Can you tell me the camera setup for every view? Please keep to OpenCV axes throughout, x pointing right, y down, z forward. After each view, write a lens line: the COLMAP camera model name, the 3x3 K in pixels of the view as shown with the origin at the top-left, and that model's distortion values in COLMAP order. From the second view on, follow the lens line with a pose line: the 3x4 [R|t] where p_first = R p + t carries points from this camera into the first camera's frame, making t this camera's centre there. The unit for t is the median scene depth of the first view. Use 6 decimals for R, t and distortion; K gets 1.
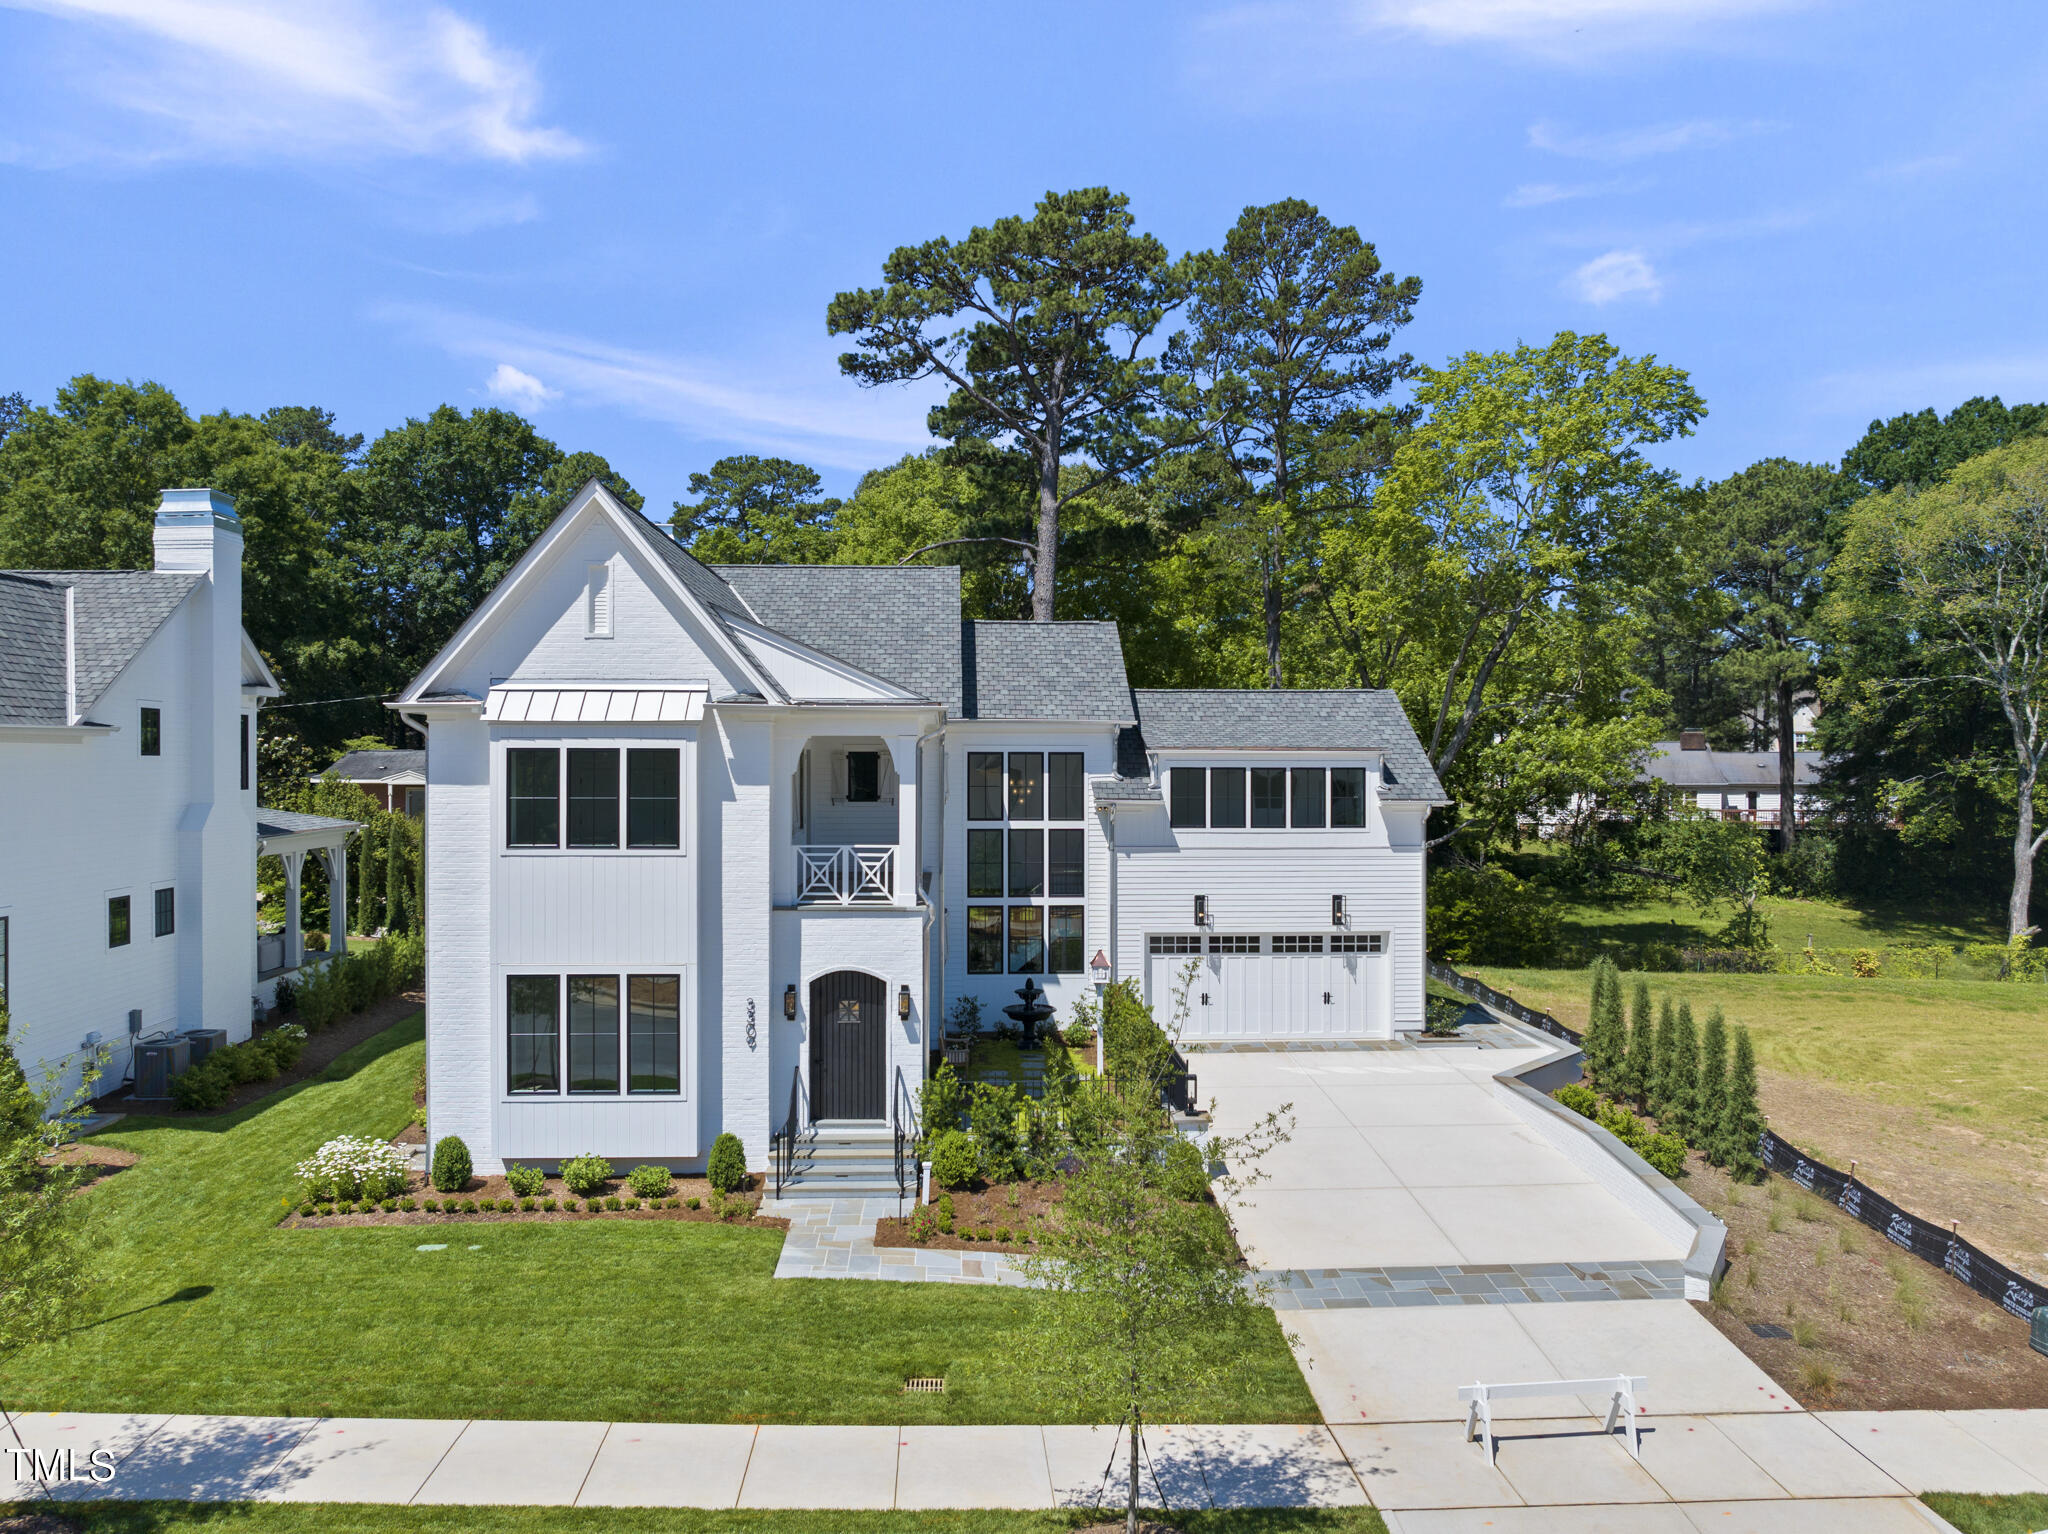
lens RADIAL K [[1439.8, 0, 1024.0], [0, 1439.8, 767.0], [0, 0, 1]] dist [-0.035868, 0.006604]
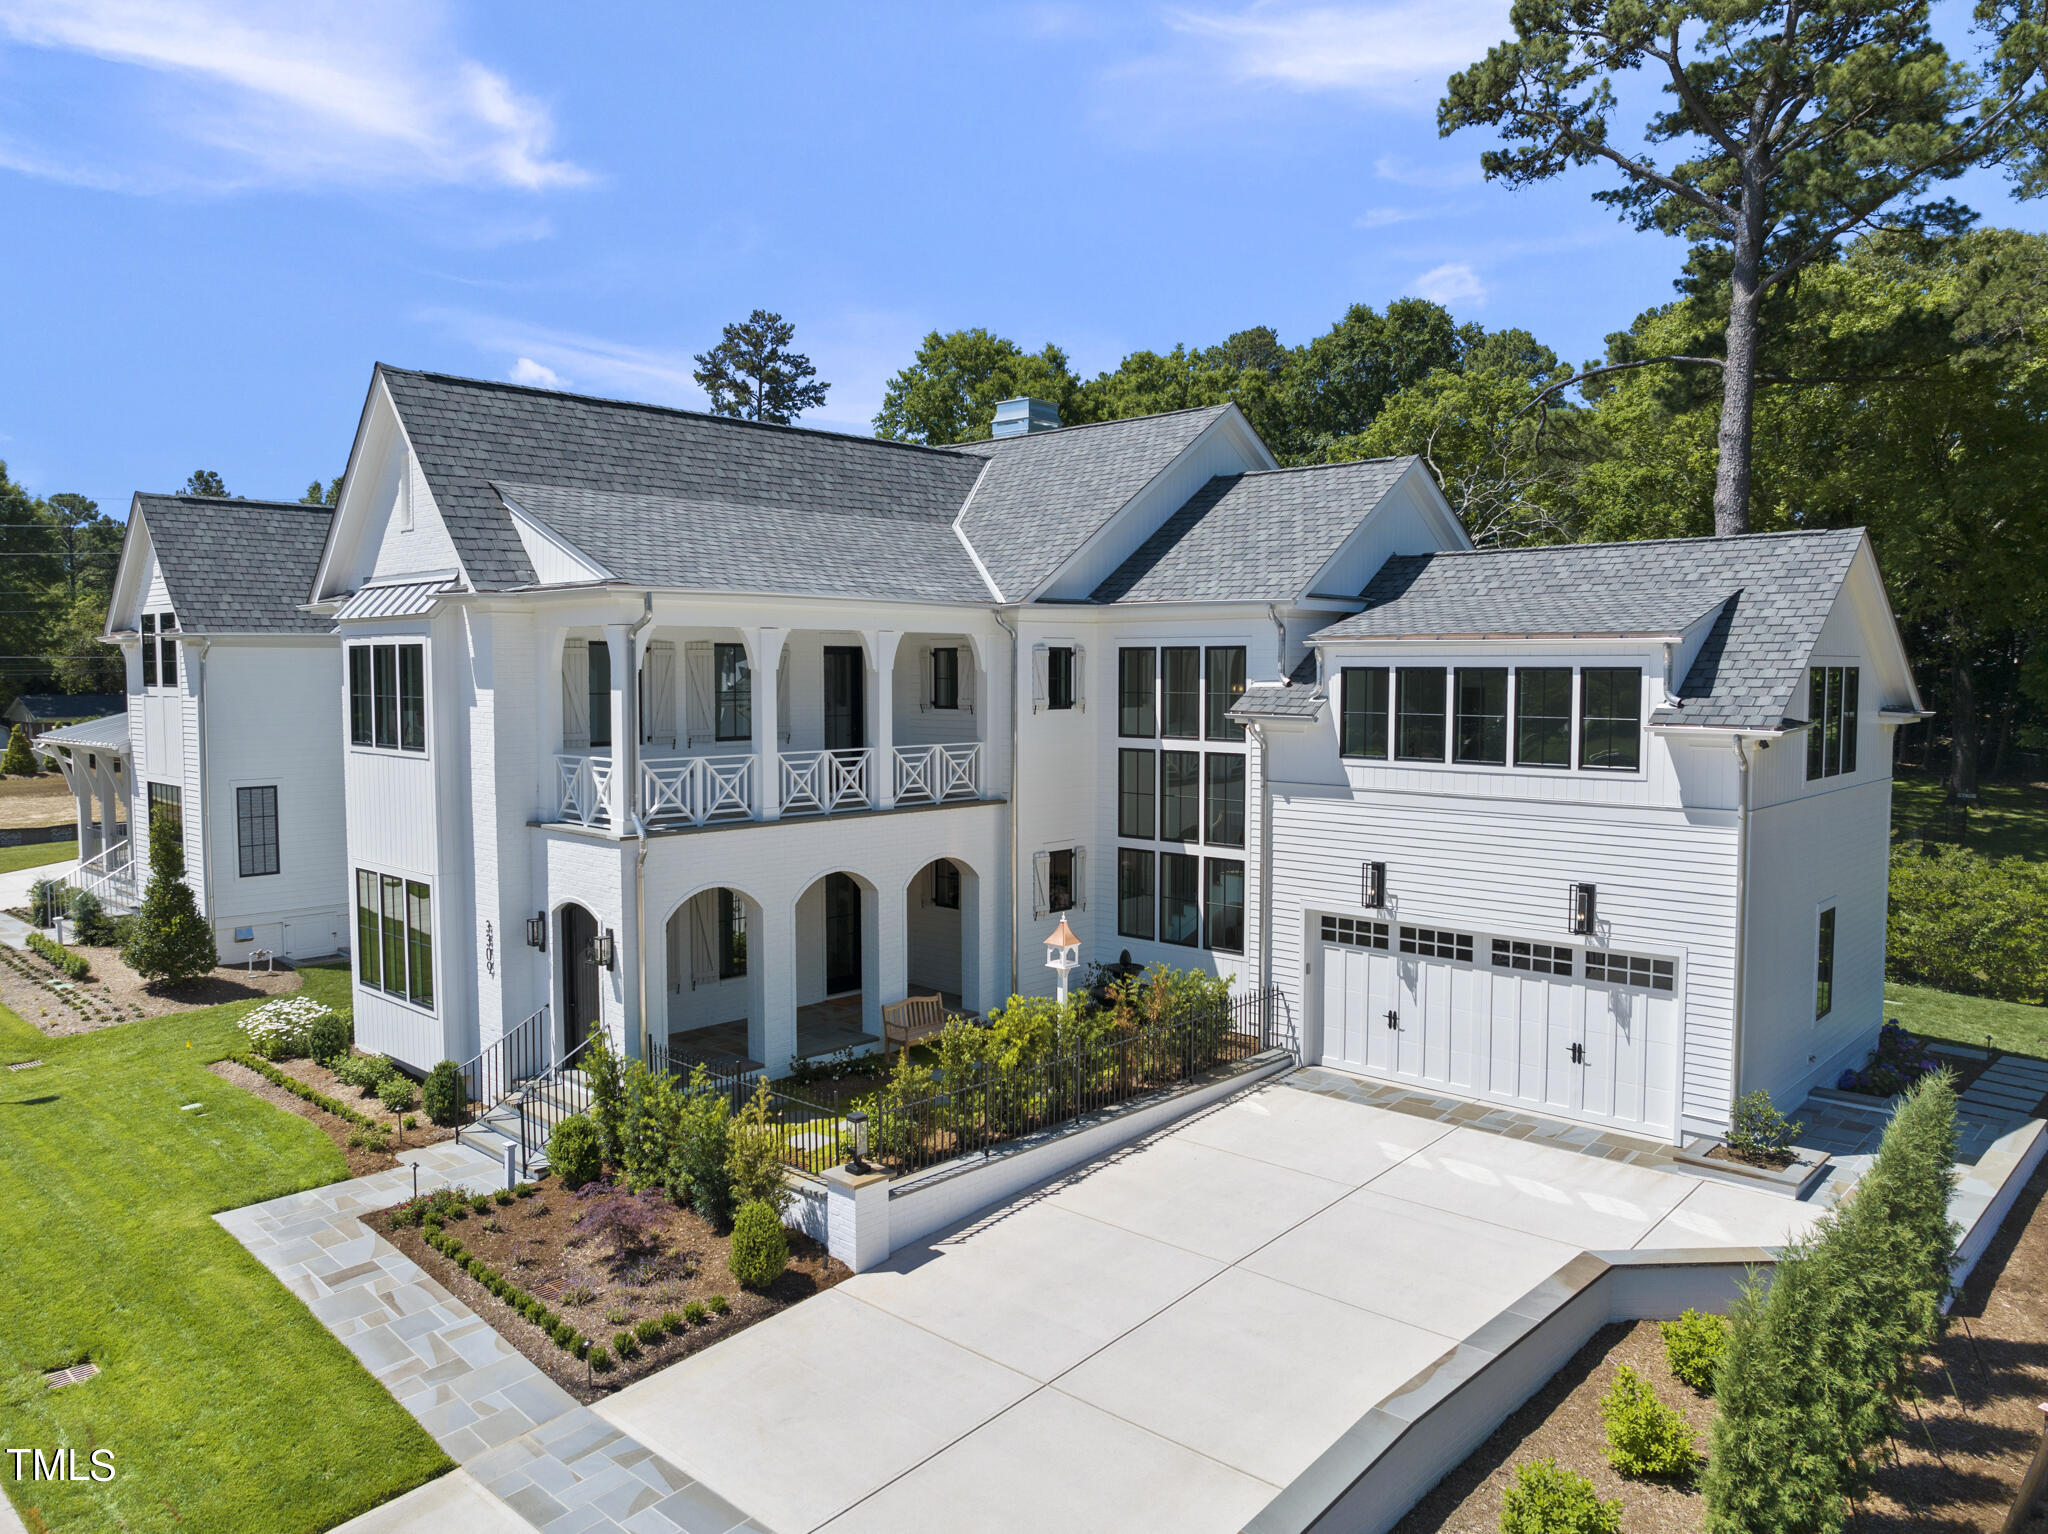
lens RADIAL K [[1440.9, 0, 1024.0], [0, 1440.9, 767.0], [0, 0, 1]] dist [-0.049338, 0.031352]
pose [[0.696699, 0.047201, -0.715810, 0.660949], [-0.002398, 0.997981, 0.063474, 0.006359], [0.717360, -0.042505, 0.695405, 0.597006]]
